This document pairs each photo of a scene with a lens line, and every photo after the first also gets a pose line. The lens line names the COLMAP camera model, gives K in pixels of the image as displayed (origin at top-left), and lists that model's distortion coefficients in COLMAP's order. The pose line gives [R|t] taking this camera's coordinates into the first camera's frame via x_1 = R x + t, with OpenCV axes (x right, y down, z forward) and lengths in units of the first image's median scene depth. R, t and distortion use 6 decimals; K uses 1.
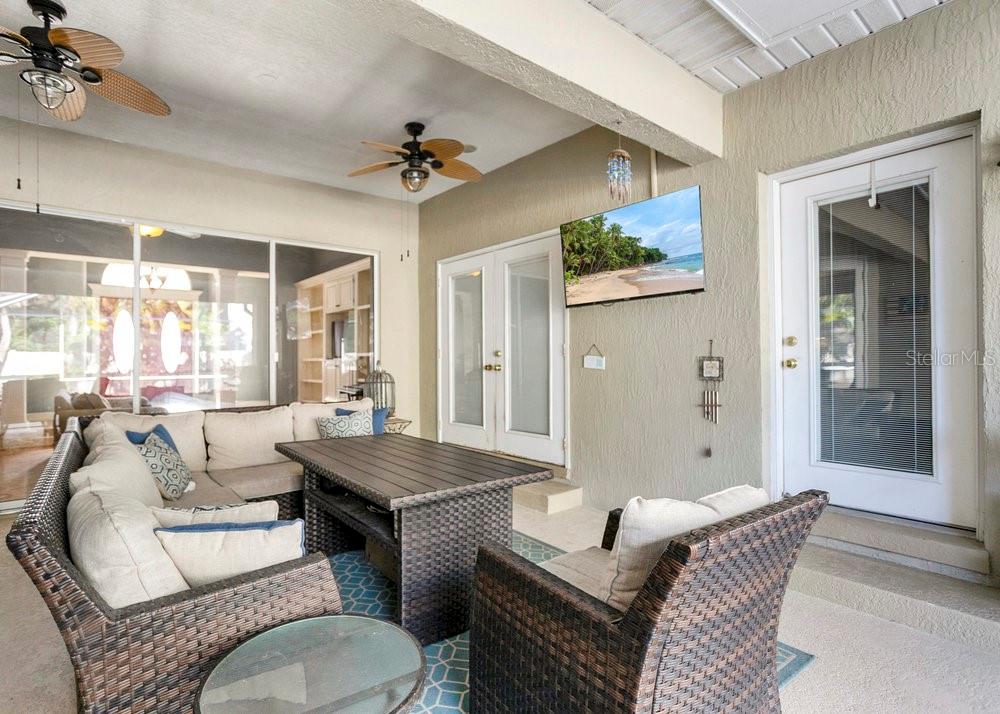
lens RADIAL K [[570.3, 0, 500.0], [0, 570.3, 357.0], [0, 0, 1]] dist [-0.019274, 0.000141]
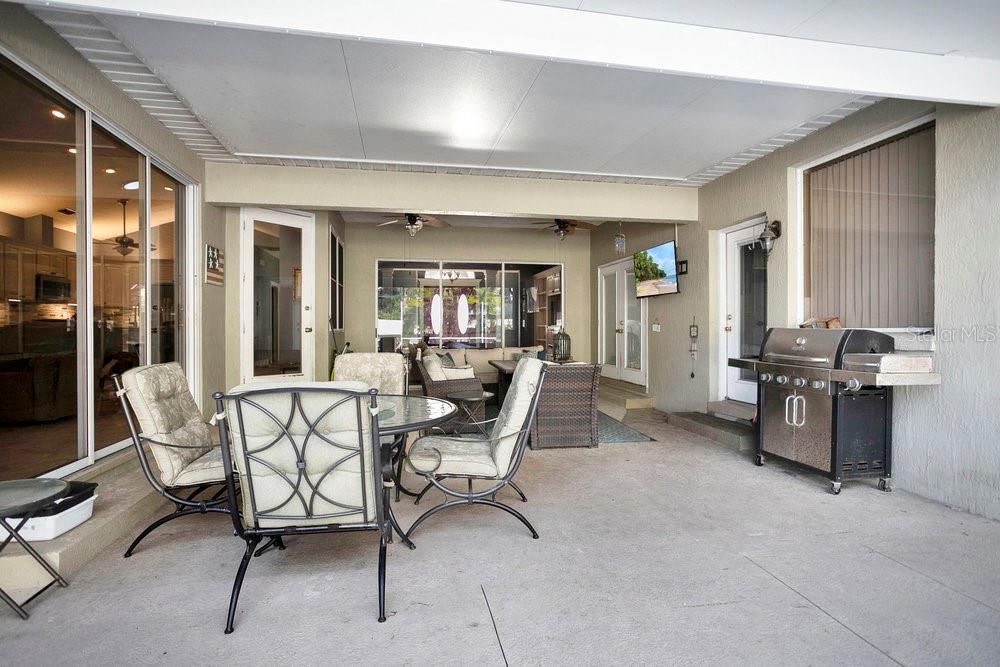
lens RADIAL K [[495.0, 0, 500.0], [0, 495.0, 333.5], [0, 0, 1]] dist [0.001436, 0.000432]
pose [[0.895777, 0.012099, -0.444339, 0.424272], [-0.003113, 0.999776, 0.020948, -0.004647], [0.444493, -0.017382, 0.895614, -0.628975]]
